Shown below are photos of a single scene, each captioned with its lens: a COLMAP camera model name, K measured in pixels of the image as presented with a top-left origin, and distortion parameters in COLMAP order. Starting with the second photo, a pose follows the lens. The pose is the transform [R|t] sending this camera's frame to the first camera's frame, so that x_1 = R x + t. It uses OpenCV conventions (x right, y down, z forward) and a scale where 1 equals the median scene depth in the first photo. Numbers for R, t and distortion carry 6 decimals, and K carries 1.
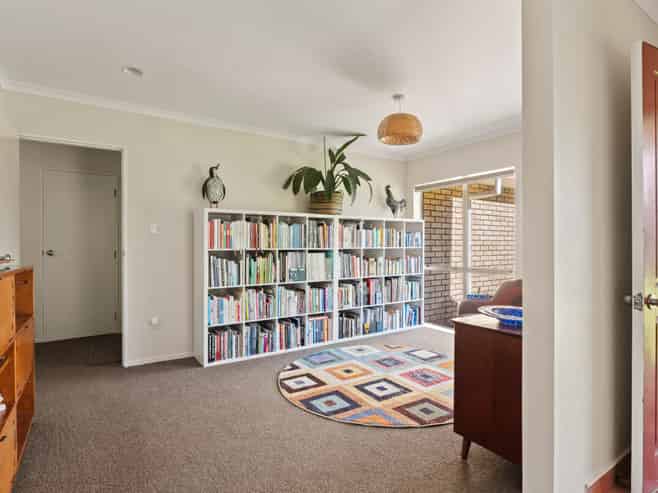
lens RADIAL K [[363.9, 0, 332.3], [0, 363.9, 244.5], [0, 0, 1]] dist [-0.000420, 0.001139]
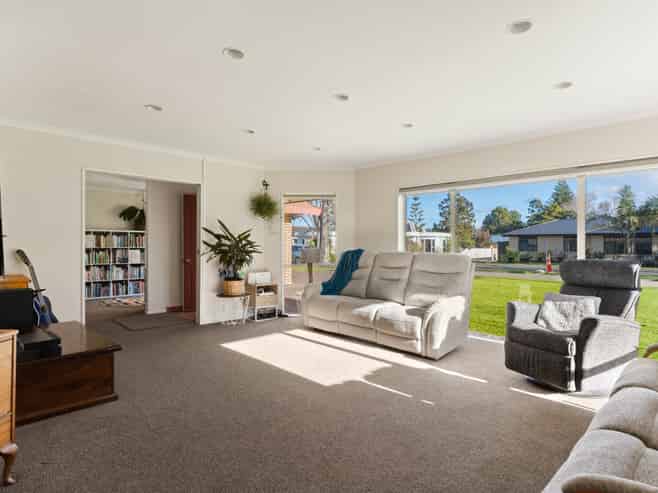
lens RADIAL K [[363.9, 0, 328.4], [0, 363.9, 244.8], [0, 0, 1]] dist [-0.000420, 0.001139]
pose [[0.982076, 0.000381, 0.188484, 0.680991], [0.000861, 0.999978, -0.006508, 0.010632], [-0.188482, 0.006553, 0.982055, -1.295244]]
